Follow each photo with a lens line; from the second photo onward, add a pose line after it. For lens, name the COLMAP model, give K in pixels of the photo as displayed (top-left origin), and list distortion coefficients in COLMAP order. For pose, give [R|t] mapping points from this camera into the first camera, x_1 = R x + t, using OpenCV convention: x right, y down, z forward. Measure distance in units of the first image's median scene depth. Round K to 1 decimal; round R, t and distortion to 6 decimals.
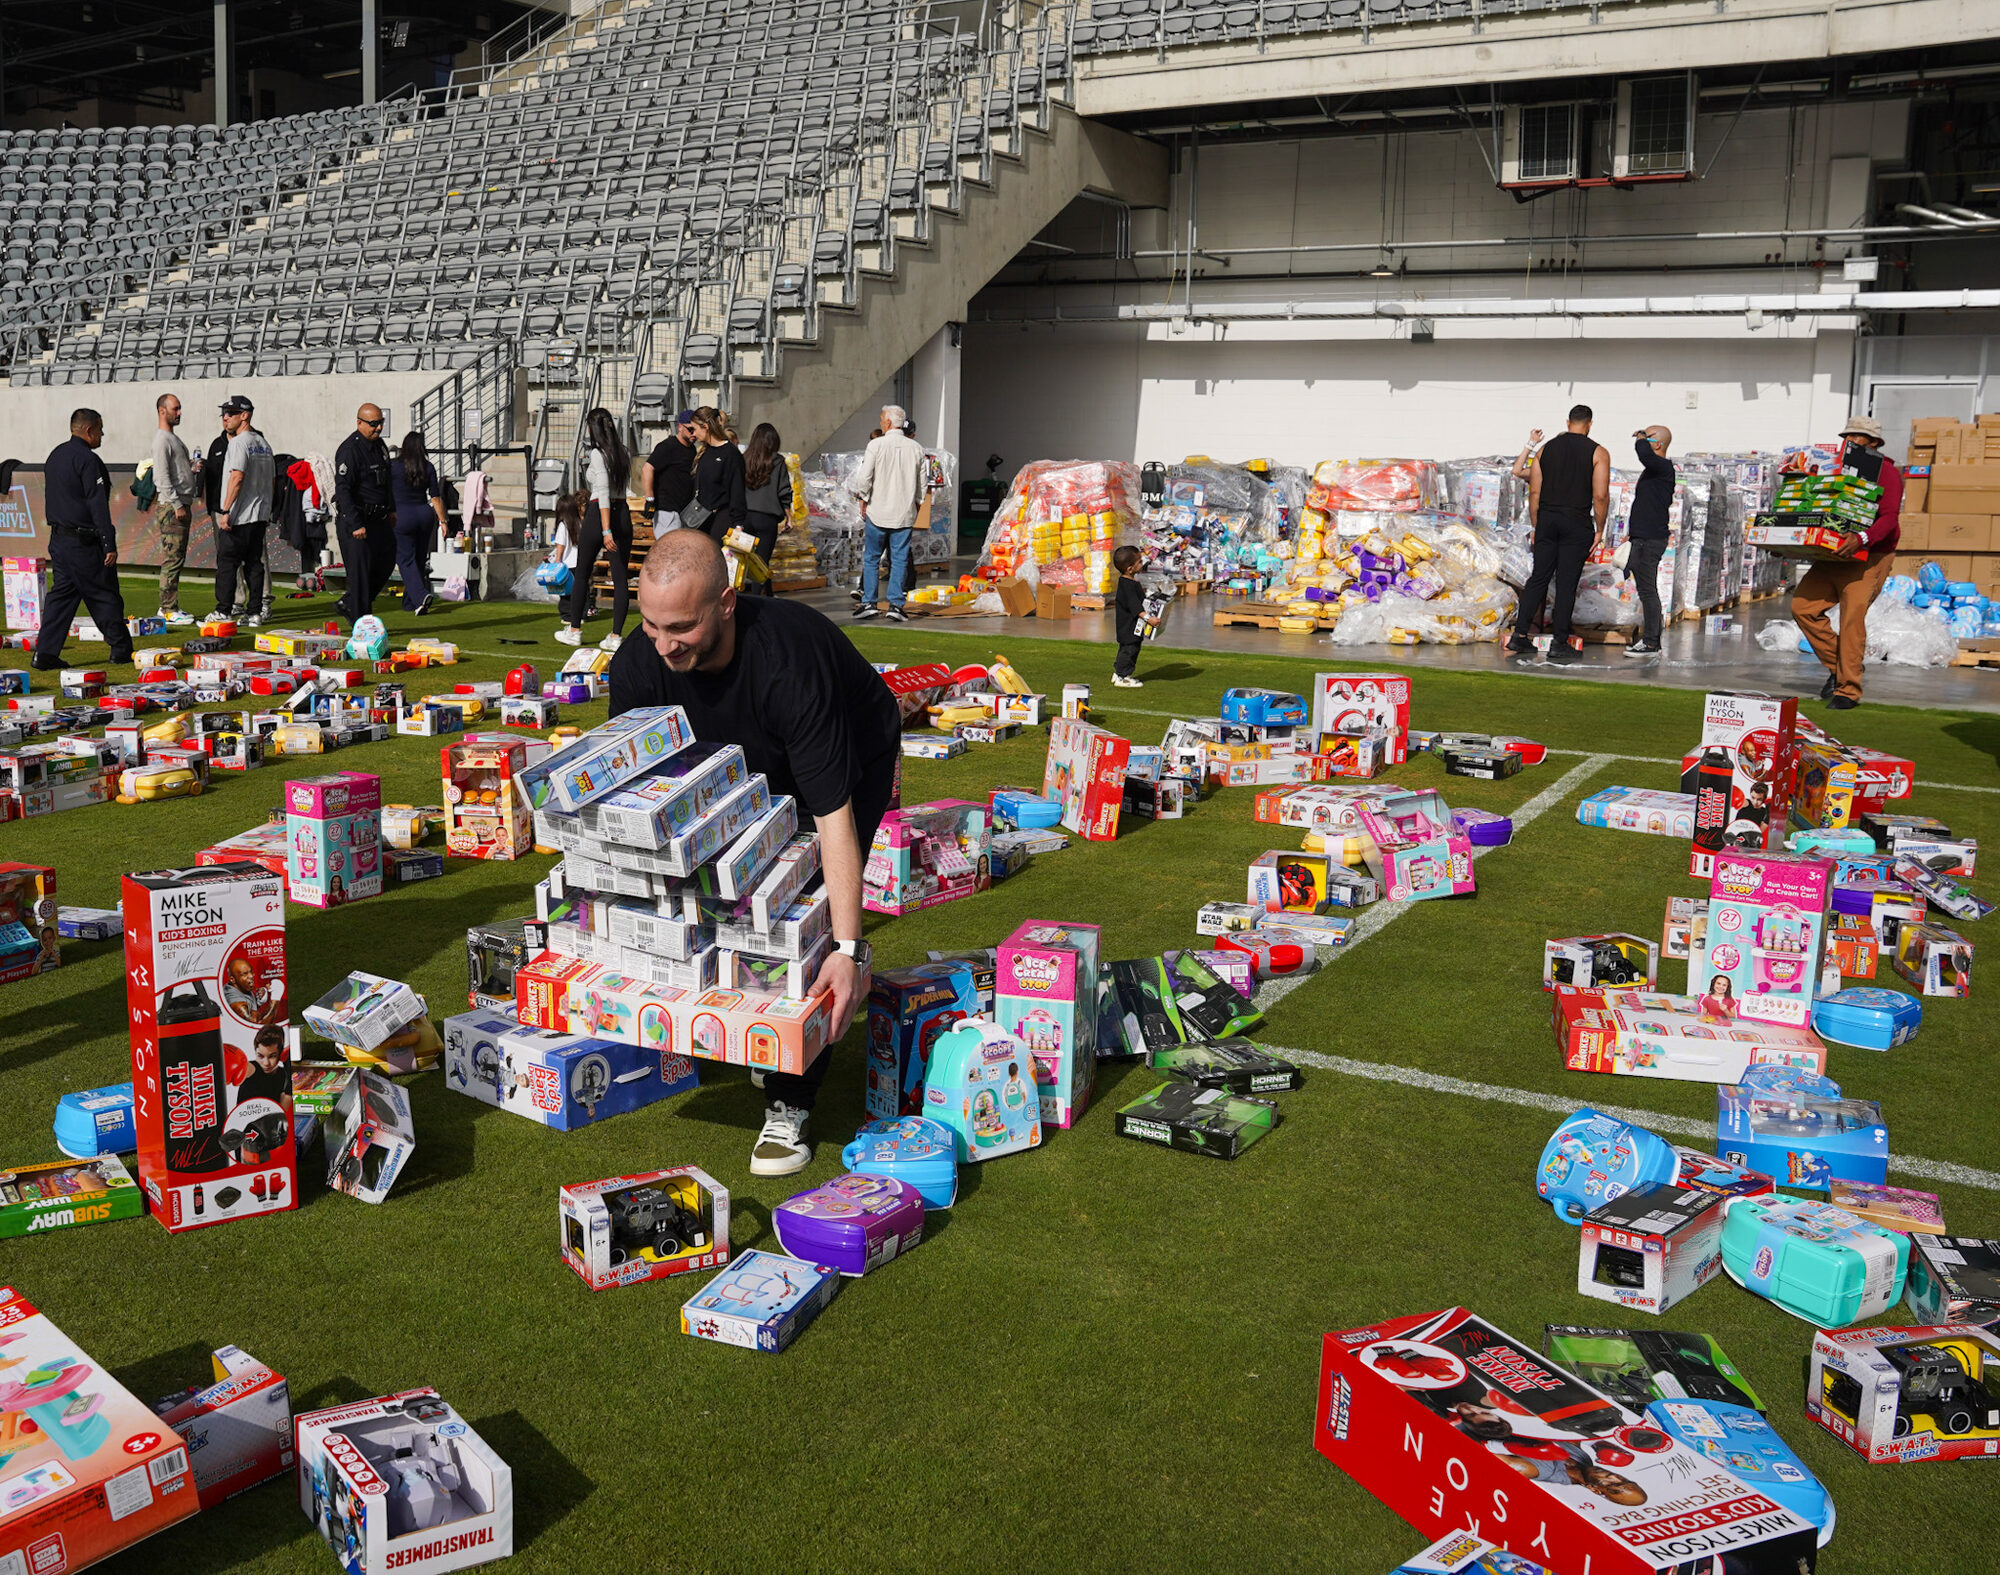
lens RADIAL K [[1935.8, 0, 714.0], [0, 1935.8, 787.0], [0, 0, 1]] dist [-0.176722, 0.129140]
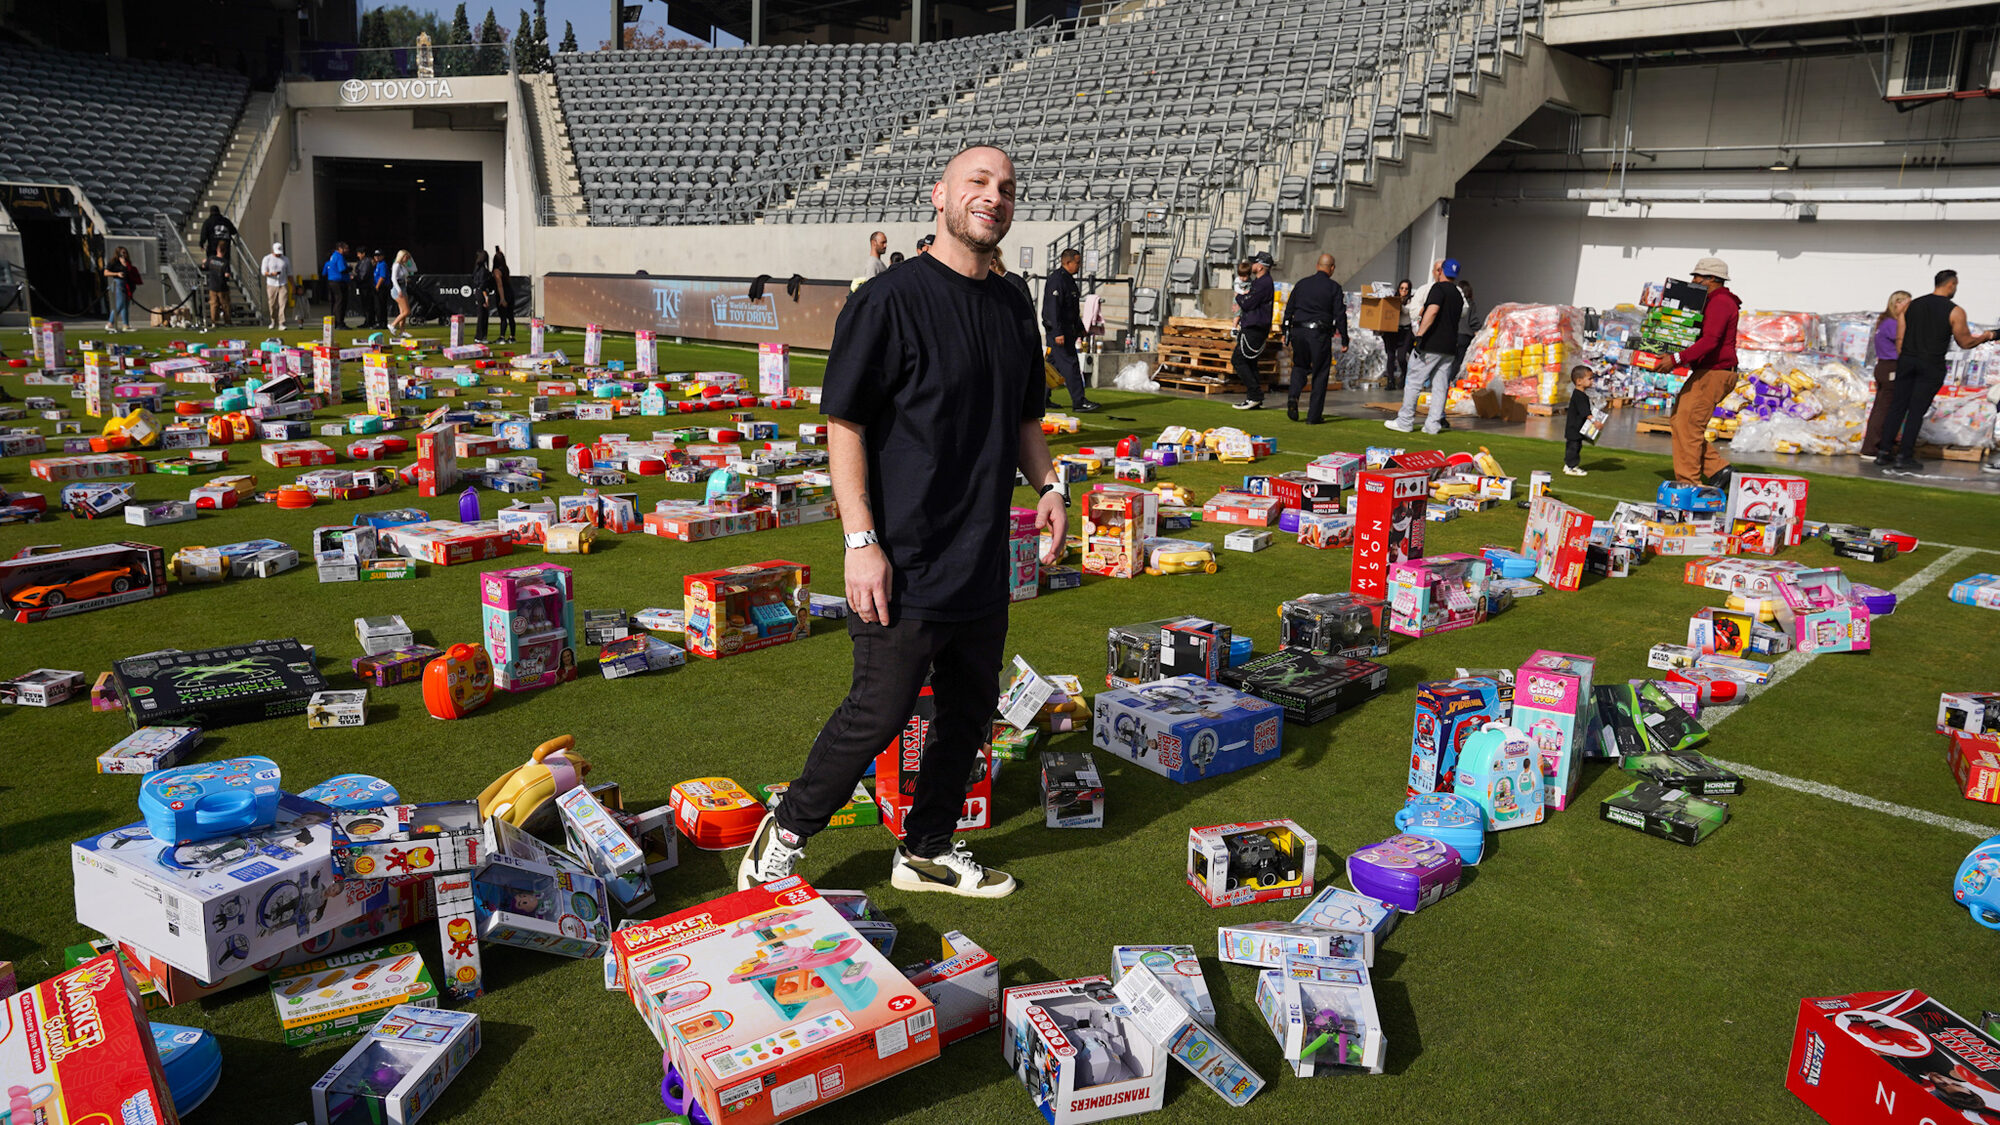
lens RADIAL K [[1381.5, 0, 1000.0], [0, 1381.5, 562.5], [0, 0, 1]] dist [-0.177099, 0.128387]
pose [[0.983955, 0.059656, -0.168150, -0.023599], [-0.054853, 0.997947, 0.033070, -0.000462], [0.169777, -0.023315, 0.985207, 0.015366]]
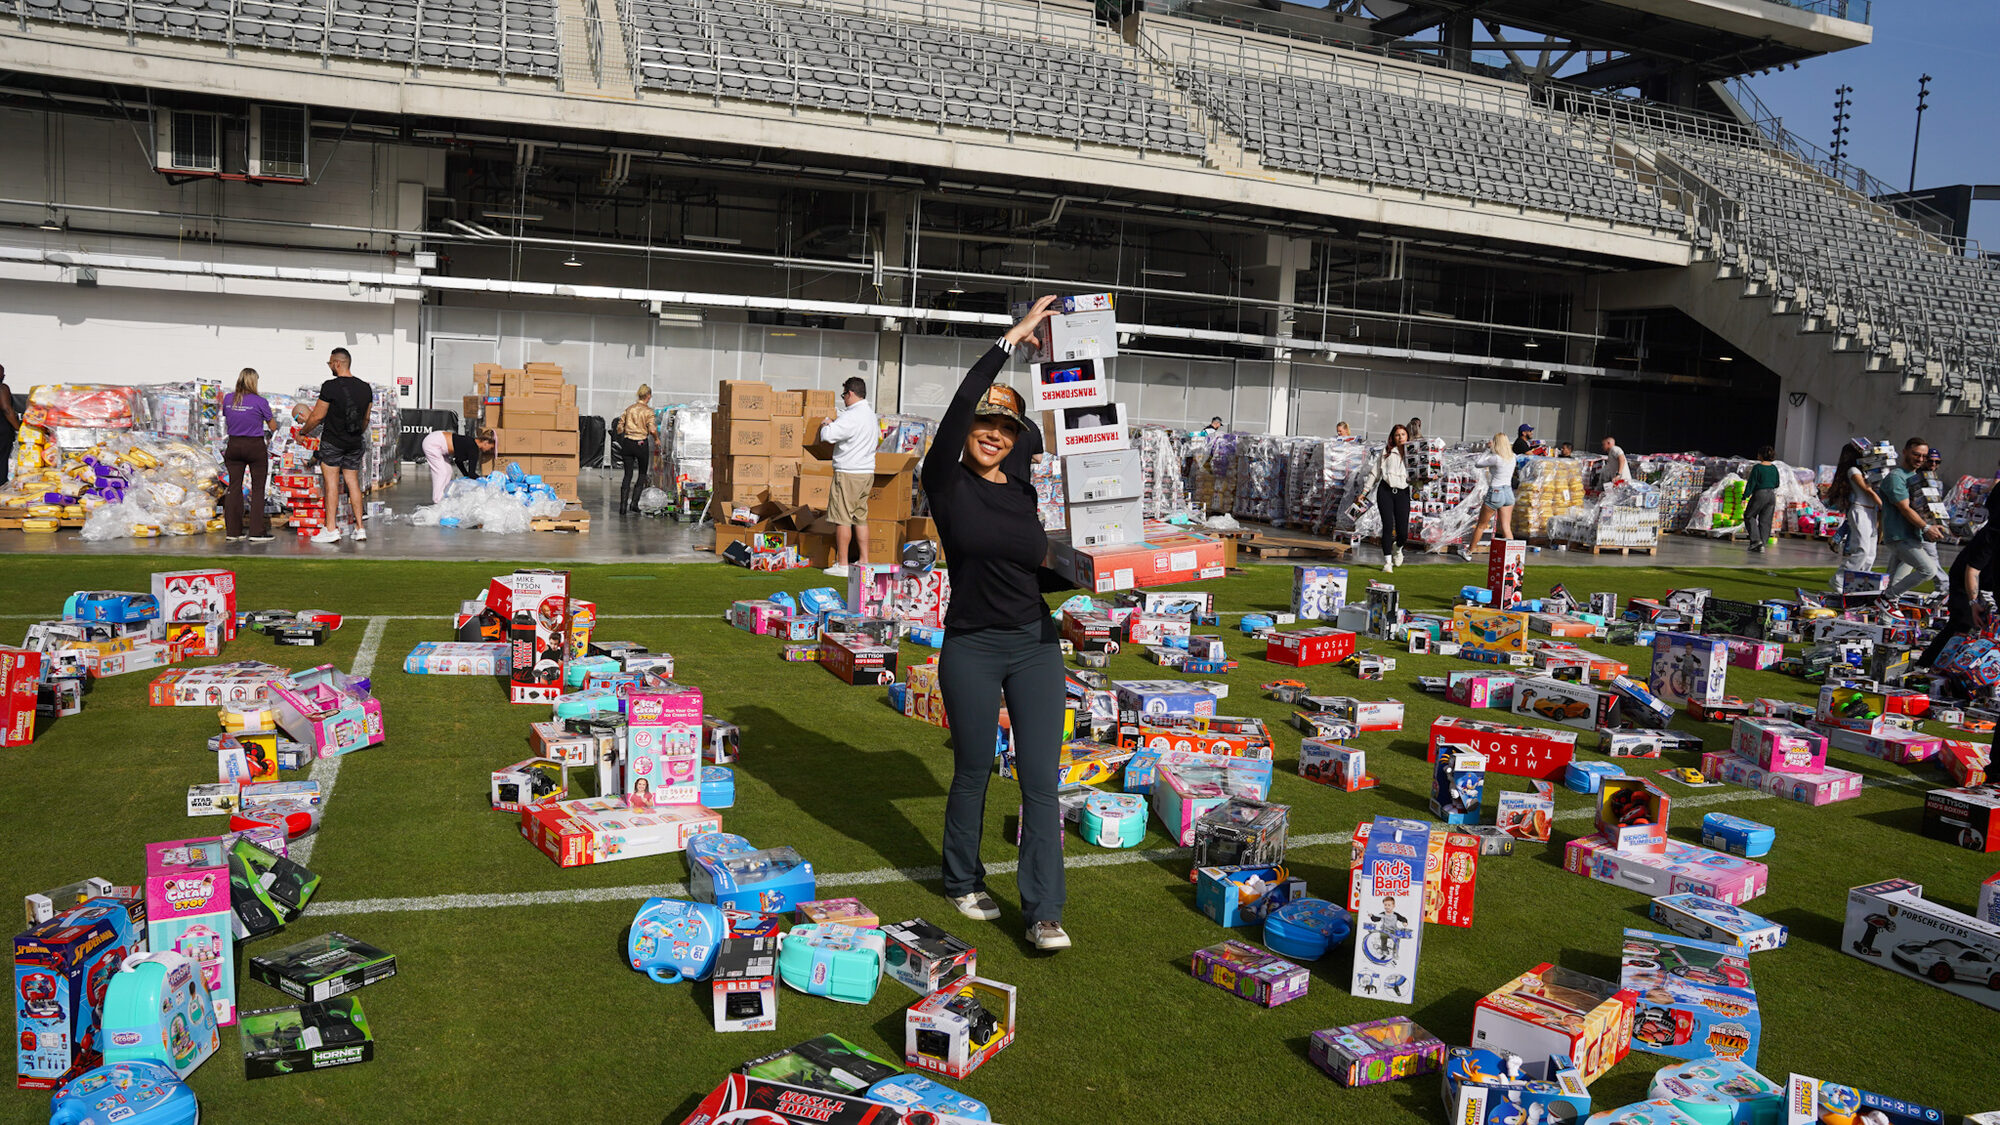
lens RADIAL K [[1397.5, 0, 1000.0], [0, 1397.5, 562.5], [0, 0, 1]] dist [-0.167418, 0.133346]
pose [[0.552476, -0.062500, 0.831182, -0.090431], [0.095451, 0.995369, 0.011401, -0.025468], [-0.828045, 0.073038, 0.555883, 0.085491]]
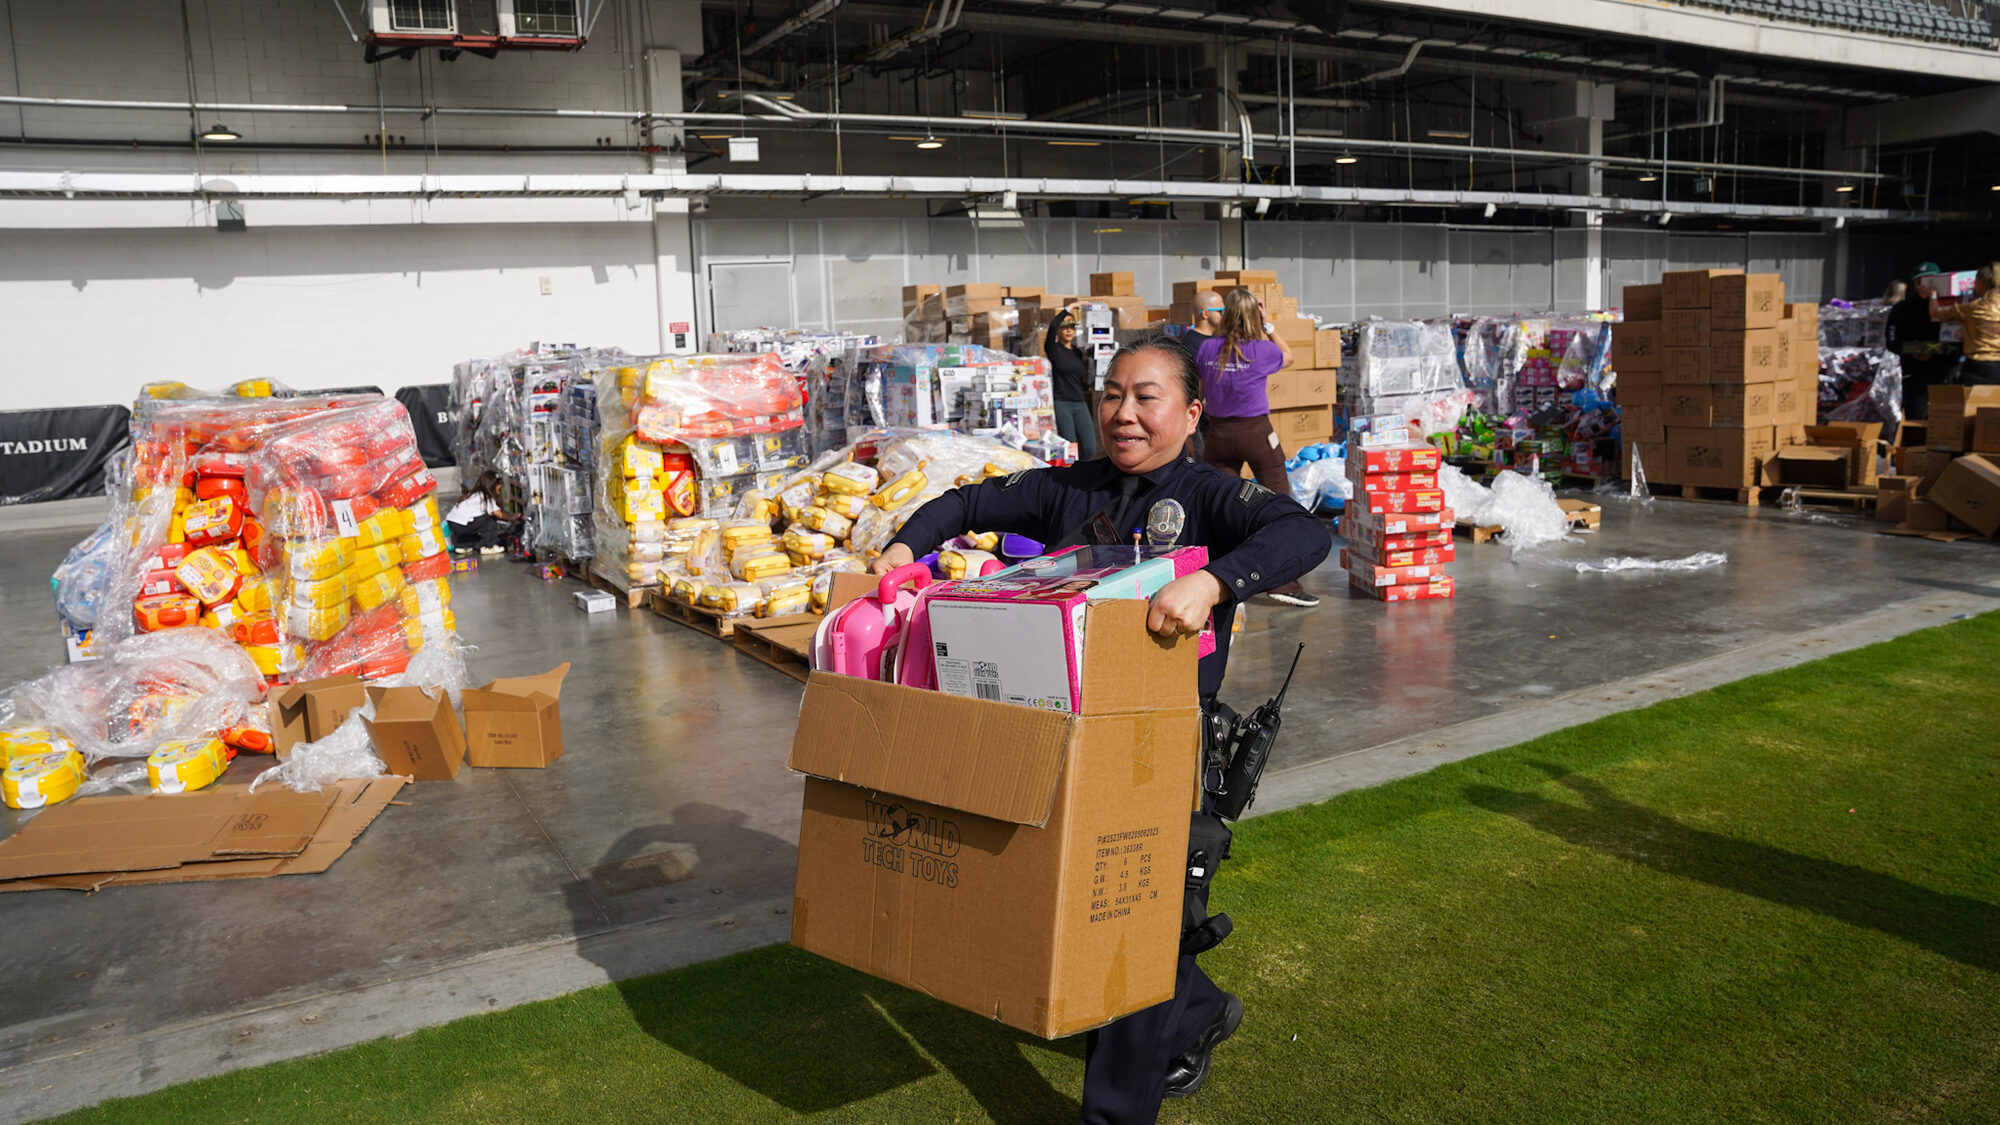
lens RADIAL K [[1419.8, 0, 1000.0], [0, 1419.8, 562.5], [0, 0, 1]] dist [-0.171918, 0.137835]
pose [[0.426743, -0.169709, 0.888307, -0.106028], [0.194391, 0.976489, 0.093170, -0.260481], [-0.883234, 0.132919, 0.449700, 1.407954]]
